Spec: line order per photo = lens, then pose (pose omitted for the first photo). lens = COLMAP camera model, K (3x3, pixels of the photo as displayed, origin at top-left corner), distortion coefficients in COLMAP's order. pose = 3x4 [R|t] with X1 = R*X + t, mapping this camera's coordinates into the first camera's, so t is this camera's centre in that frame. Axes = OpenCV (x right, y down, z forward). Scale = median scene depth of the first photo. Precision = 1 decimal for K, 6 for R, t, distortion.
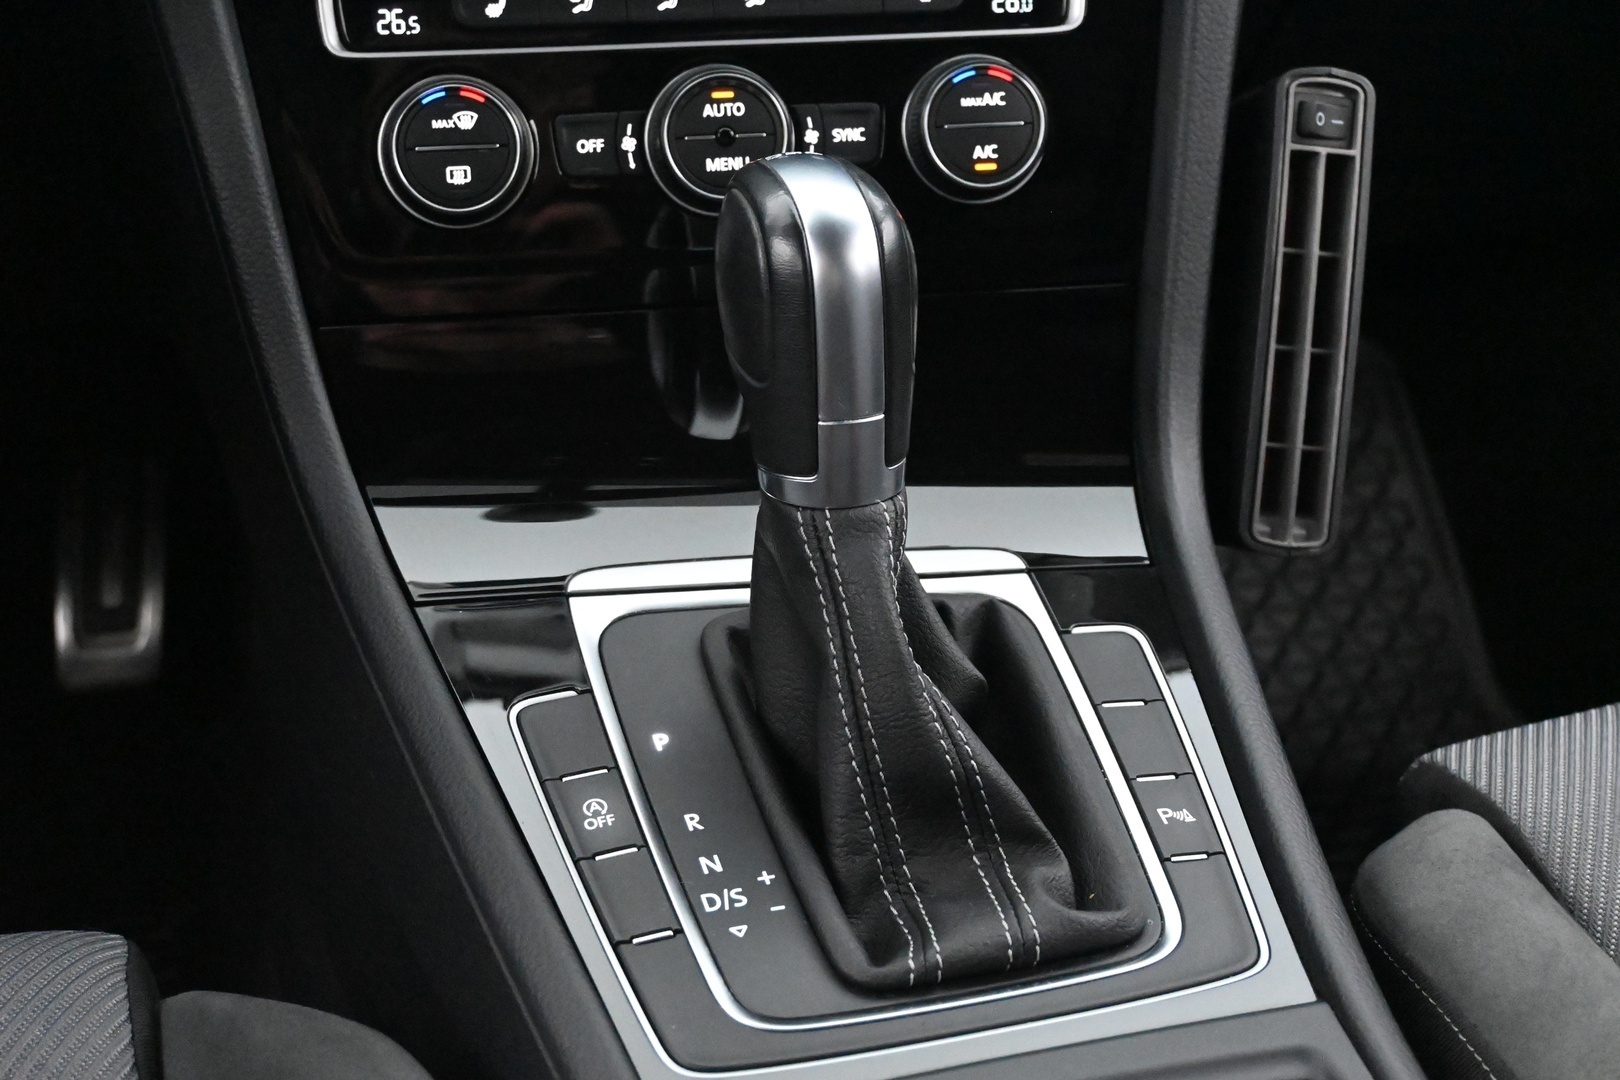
lens RADIAL K [[2440.7, 0, 813.7], [0, 2440.7, 551.5], [0, 0, 1]] dist [0.014907, 0.000000]
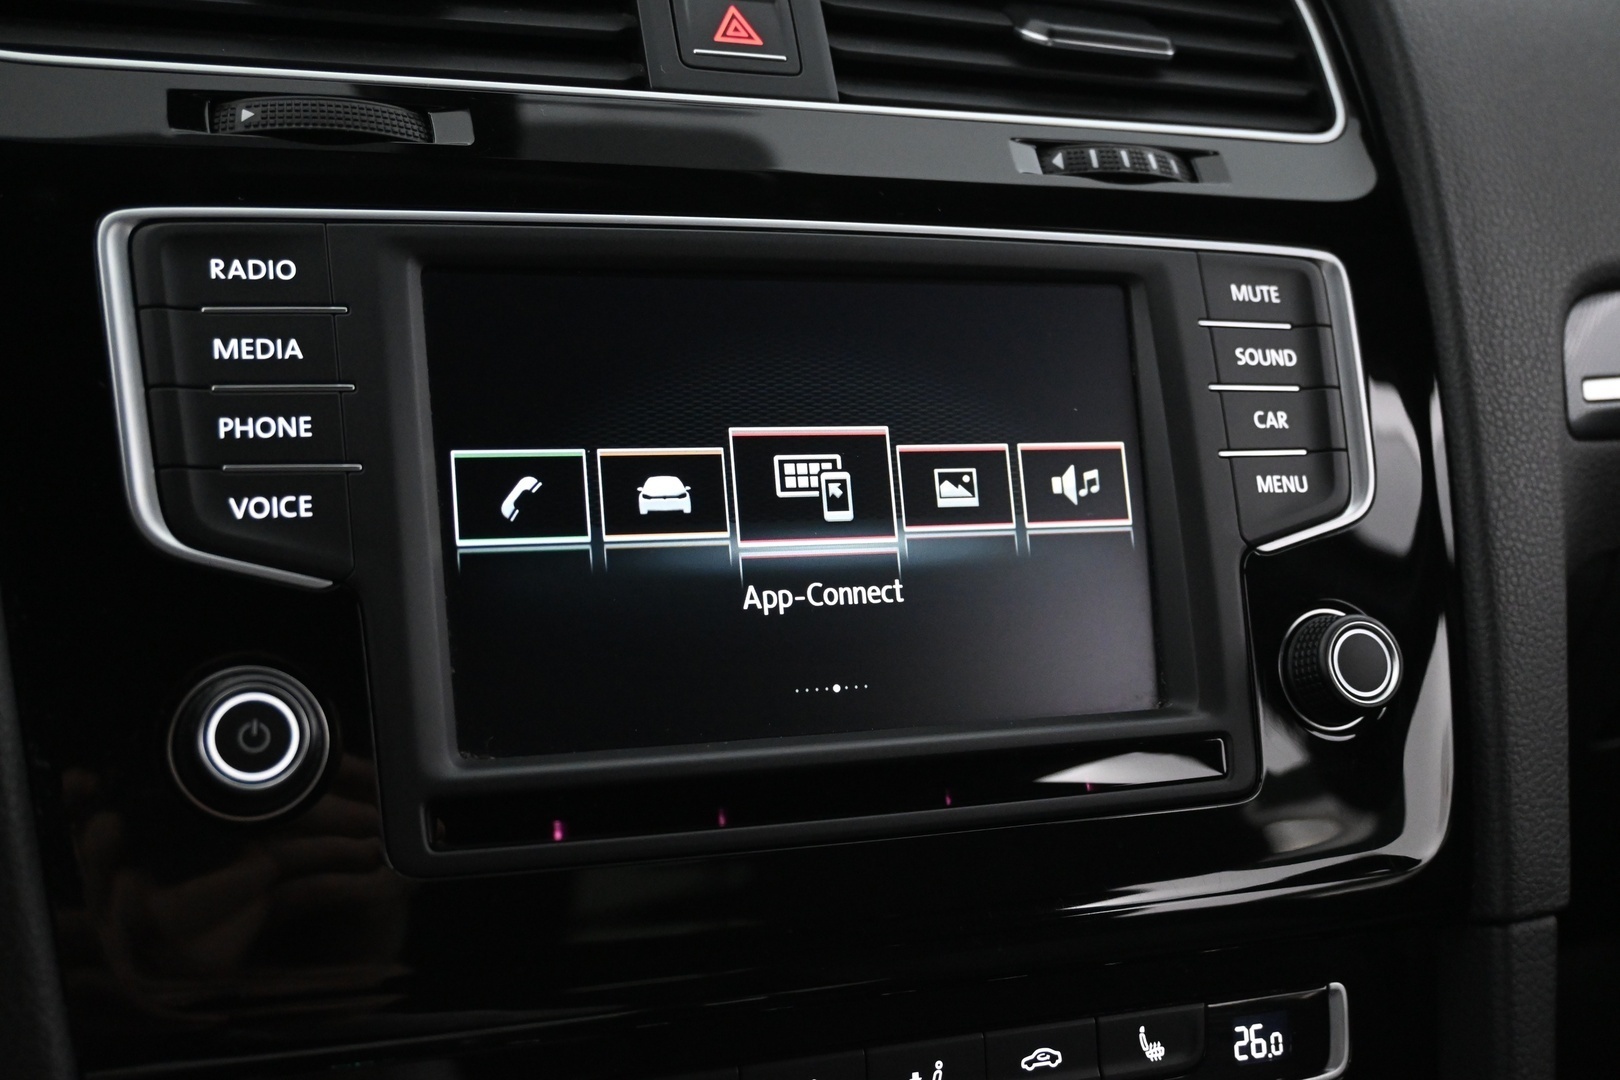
lens RADIAL K [[1809.3, 0, 806.9], [0, 1809.3, 541.7], [0, 0, 1]] dist [0.002723, 0.000000]
pose [[0.977217, 0.012111, 0.211897, -0.162519], [0.030831, 0.979680, -0.198182, -0.276566], [-0.209992, 0.200200, 0.956987, 0.518782]]
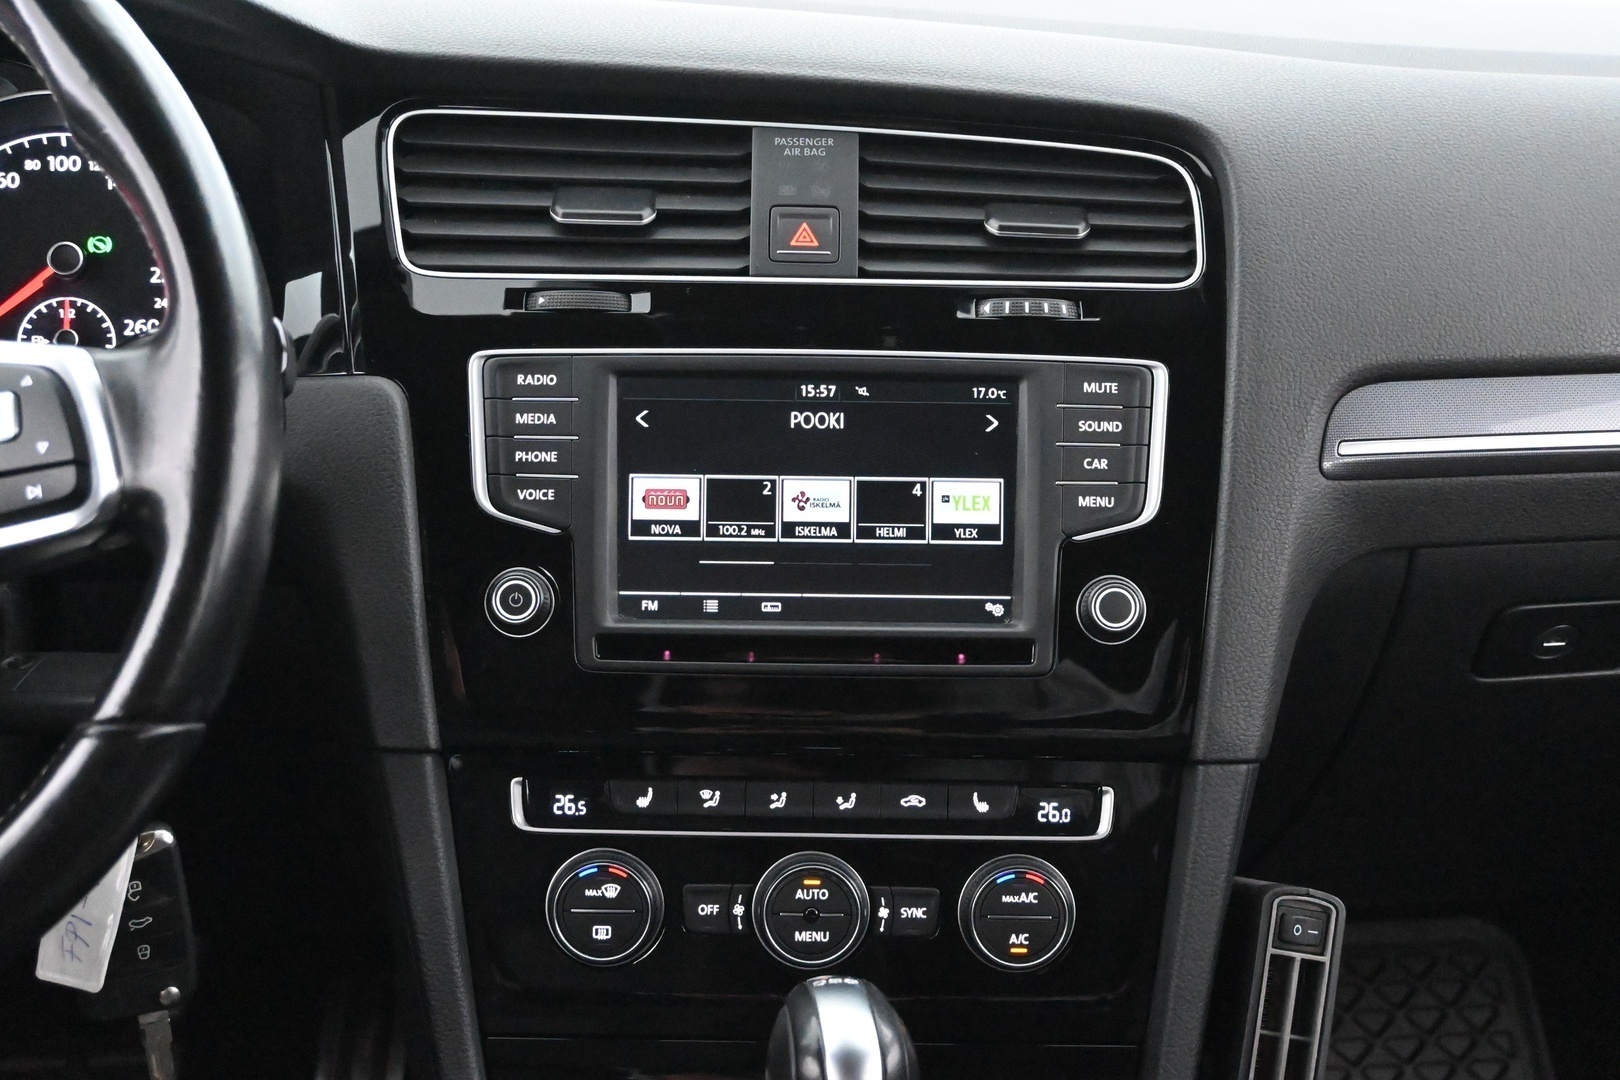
lens RADIAL K [[2440.7, 0, 825.7], [0, 2440.7, 544.8], [0, 0, 1]] dist [0.014907, 0.000000]
pose [[0.987744, 0.069327, -0.139843, 0.135869], [-0.084653, 0.990670, -0.106803, -0.225605], [0.131134, 0.117332, 0.984397, -0.276365]]
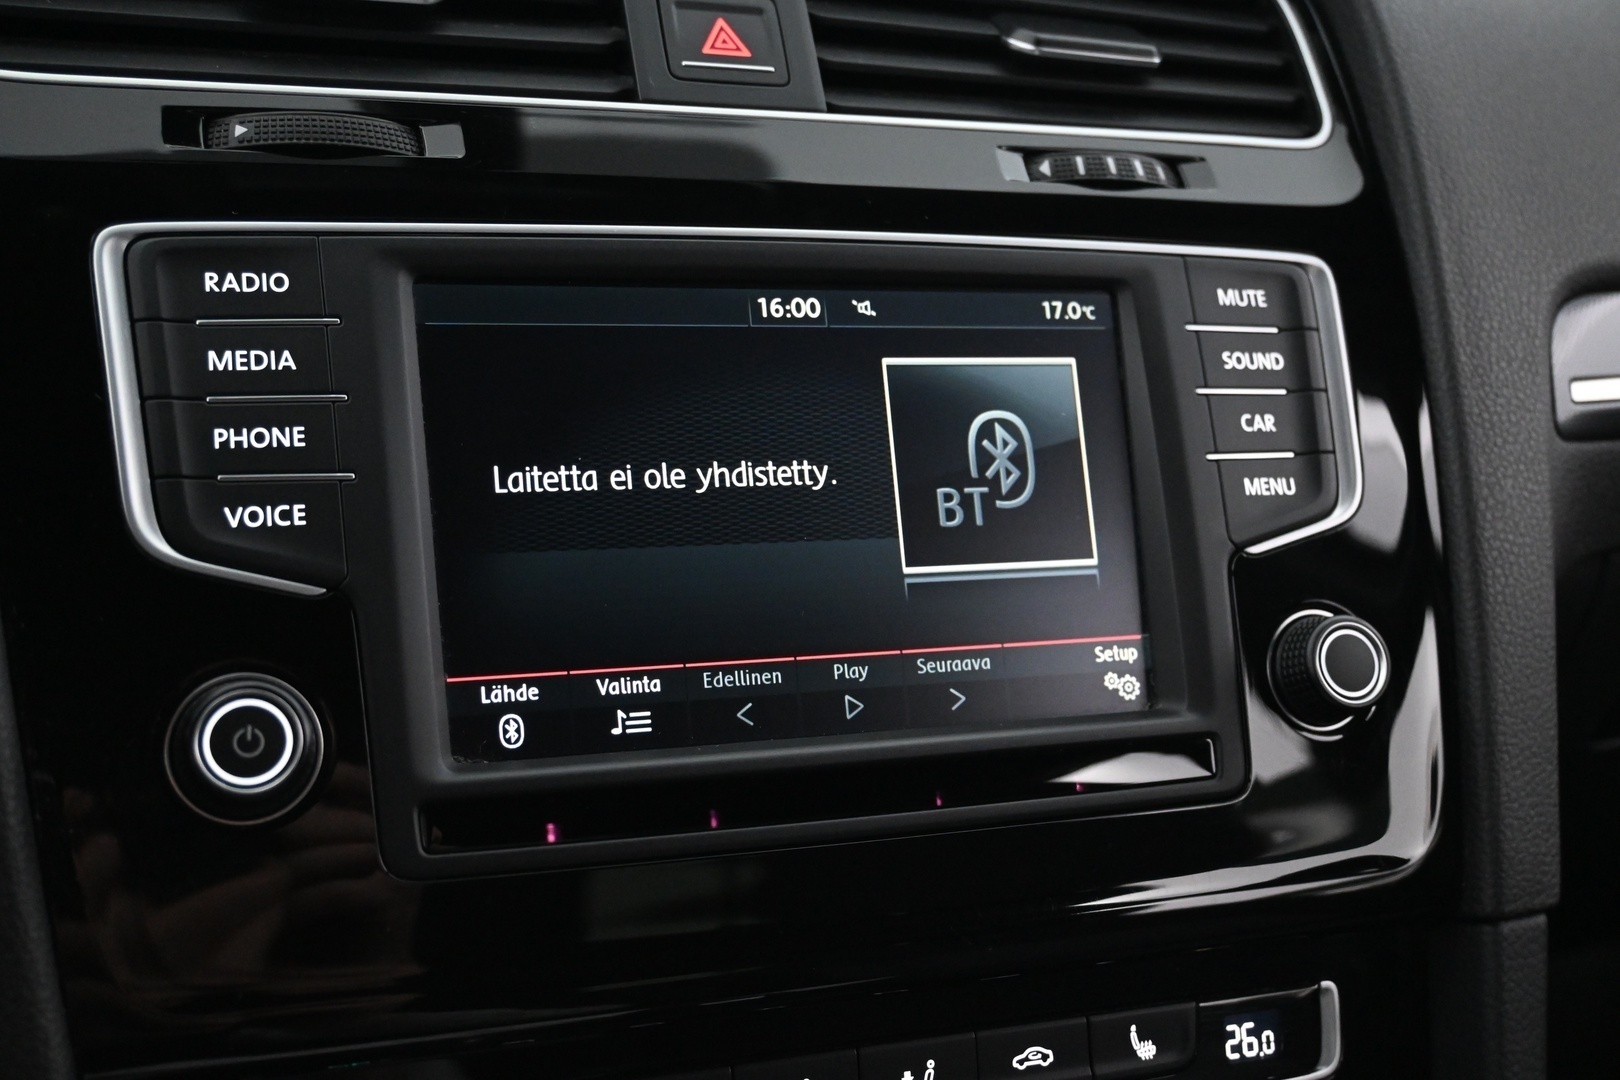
lens RADIAL K [[1809.3, 0, 807.1], [0, 1809.3, 542.1], [0, 0, 1]] dist [0.002723, 0.000000]
pose [[0.979054, 0.006145, 0.203507, -0.156587], [0.036081, 0.978487, -0.203130, -0.274110], [-0.200377, 0.206218, 0.957770, 0.512053]]
